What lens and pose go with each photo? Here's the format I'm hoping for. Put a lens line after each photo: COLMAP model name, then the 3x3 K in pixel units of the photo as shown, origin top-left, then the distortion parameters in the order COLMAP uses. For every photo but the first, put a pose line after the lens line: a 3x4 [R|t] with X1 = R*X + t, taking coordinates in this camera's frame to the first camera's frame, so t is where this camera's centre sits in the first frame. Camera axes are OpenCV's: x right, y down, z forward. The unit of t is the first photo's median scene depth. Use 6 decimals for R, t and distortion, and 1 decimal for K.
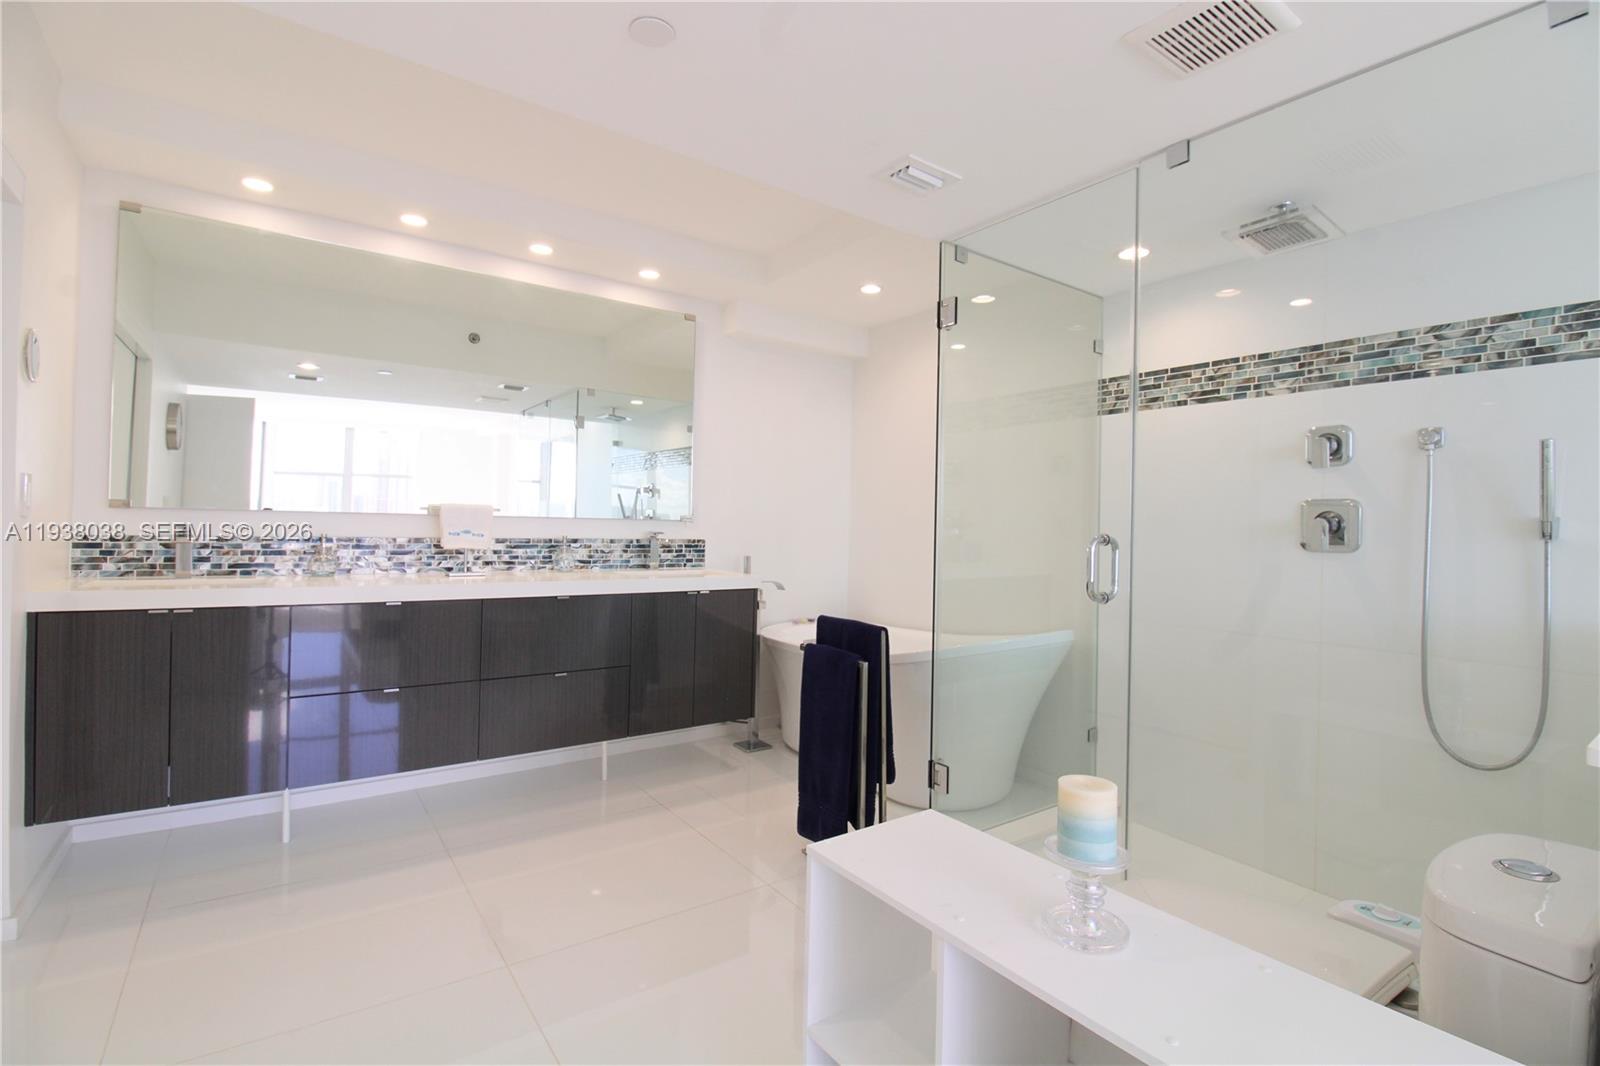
lens RADIAL K [[742.5, 0, 803.1], [0, 742.5, 522.5], [0, 0, 1]] dist [0.001977, -0.014695]
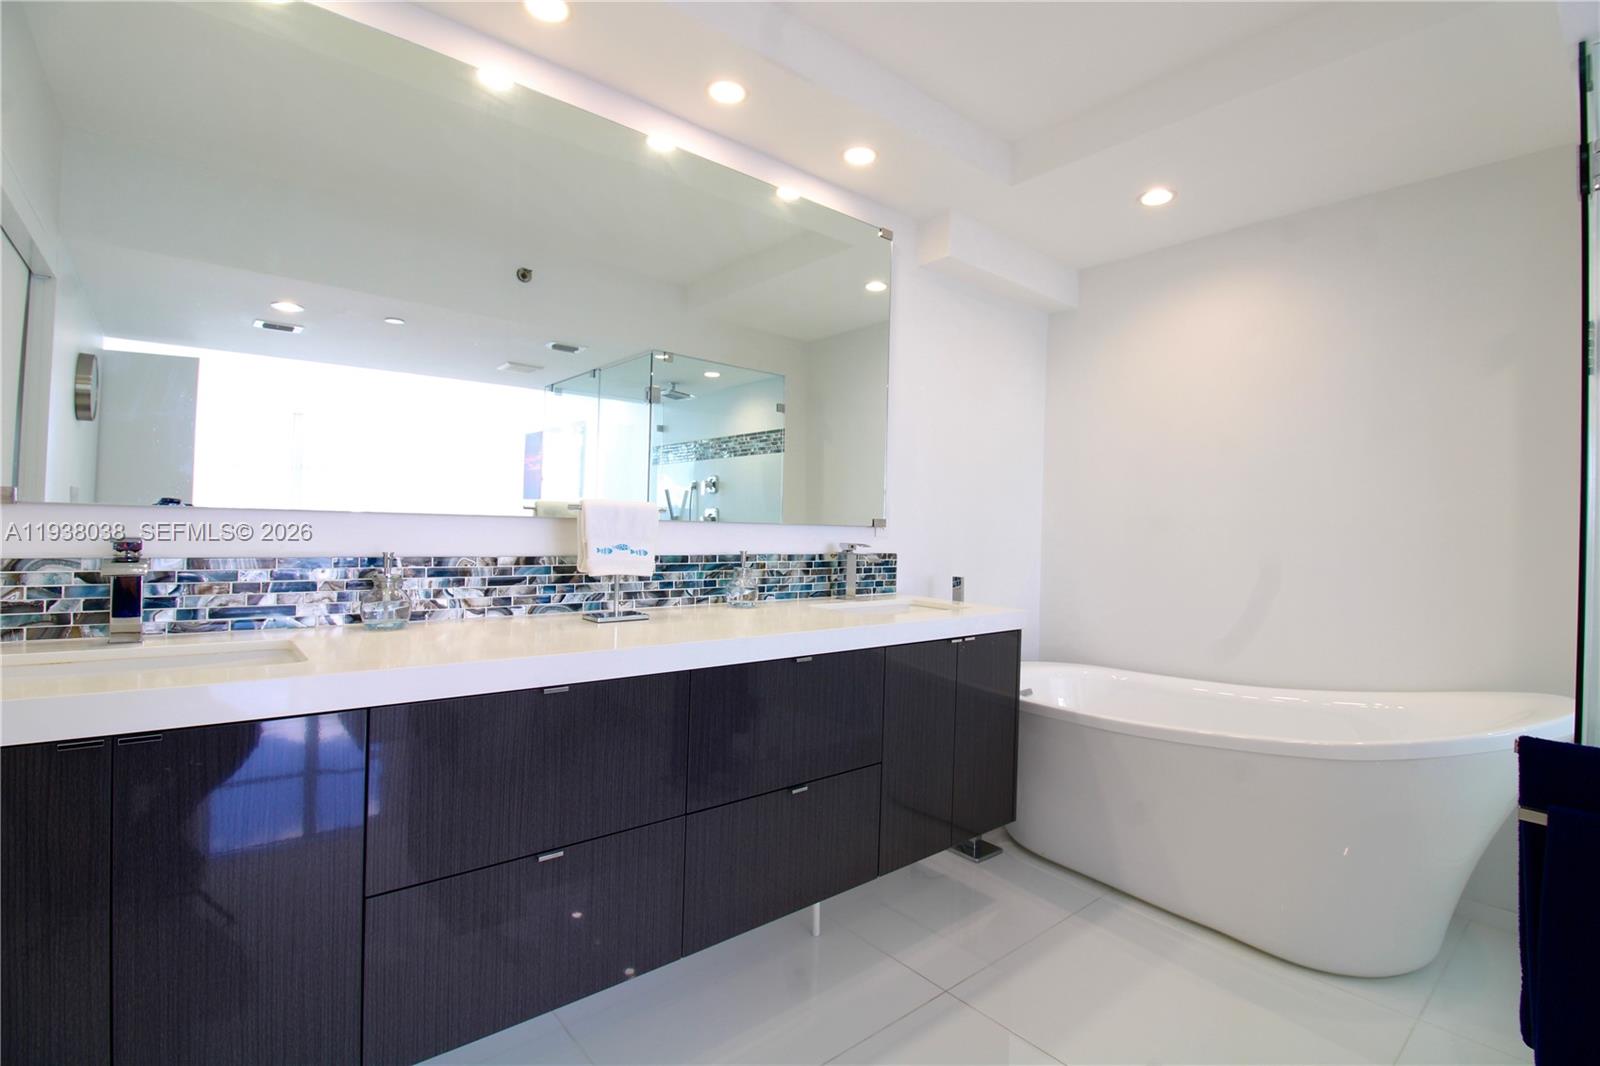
lens RADIAL K [[742.6, 0, 803.0], [0, 742.6, 523.2], [0, 0, 1]] dist [0.007962, -0.015567]
pose [[0.997205, 0.003408, 0.074633, -0.320936], [-0.003493, 0.999993, 0.001005, -0.007221], [-0.074629, -0.001262, 0.997211, 0.355955]]
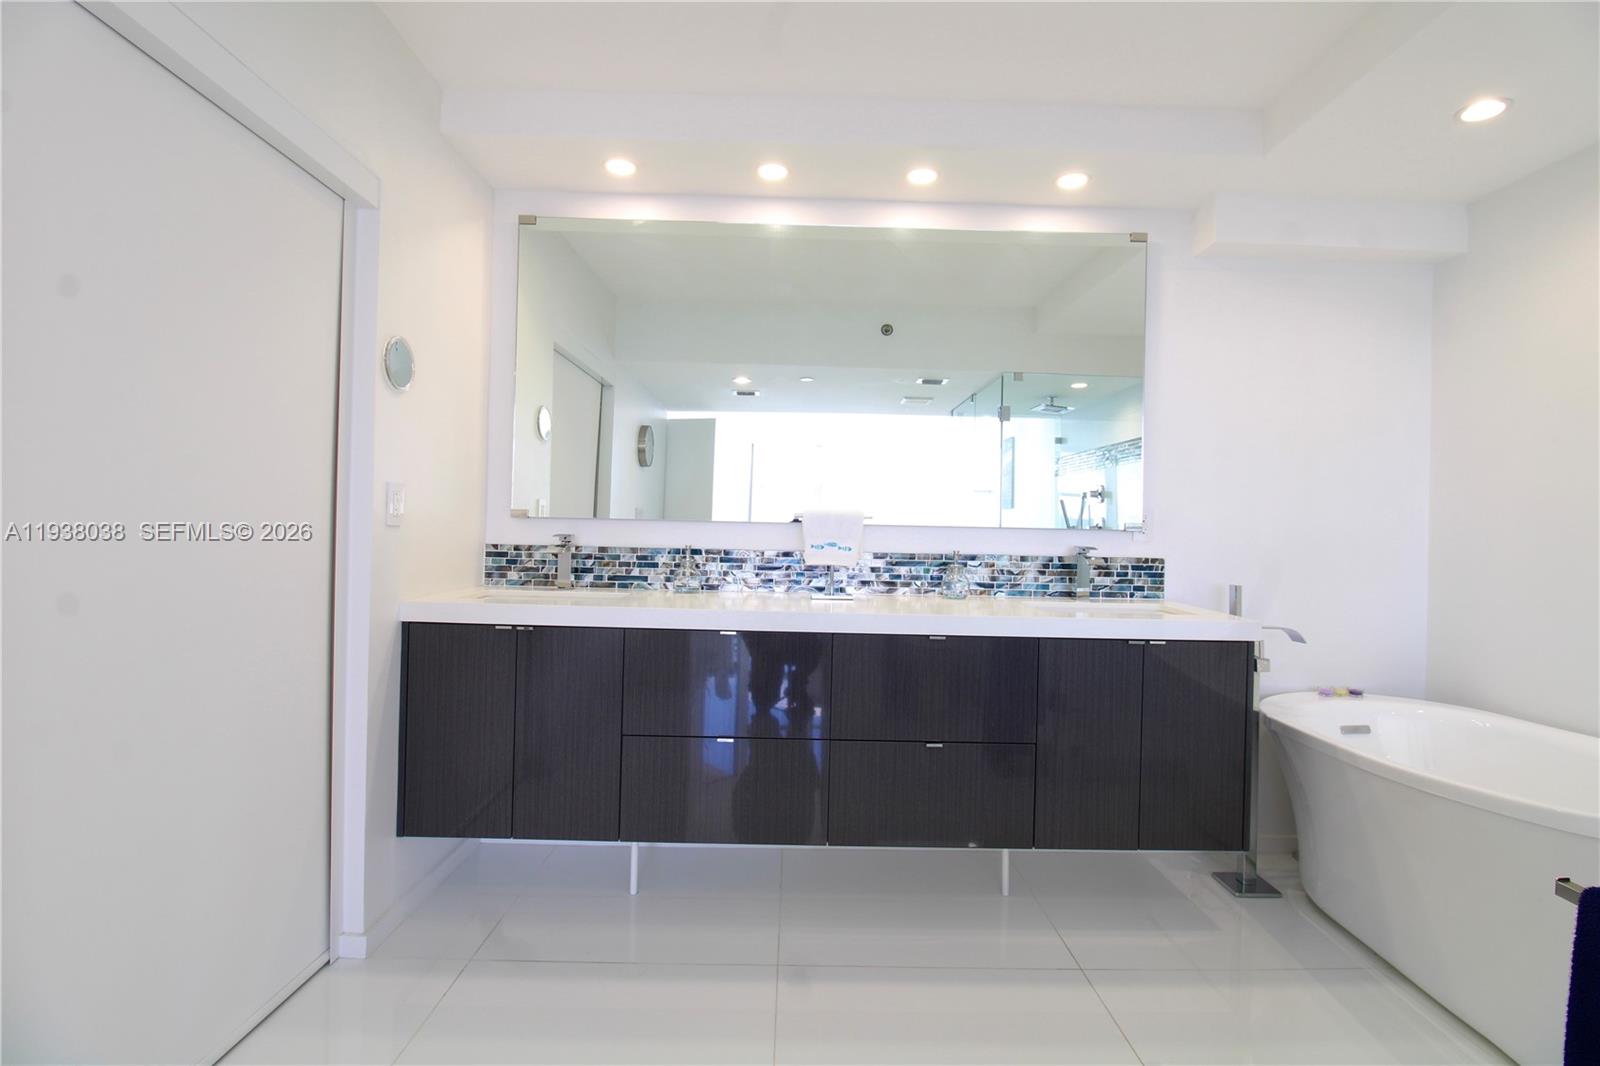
lens RADIAL K [[742.6, 0, 803.0], [0, 742.6, 523.2], [0, 0, 1]] dist [0.007962, -0.015567]
pose [[0.822178, -0.005628, -0.569203, -0.018576], [-0.002295, 0.999910, -0.013202, 0.000211], [0.569226, 0.012161, 0.822091, 0.291202]]
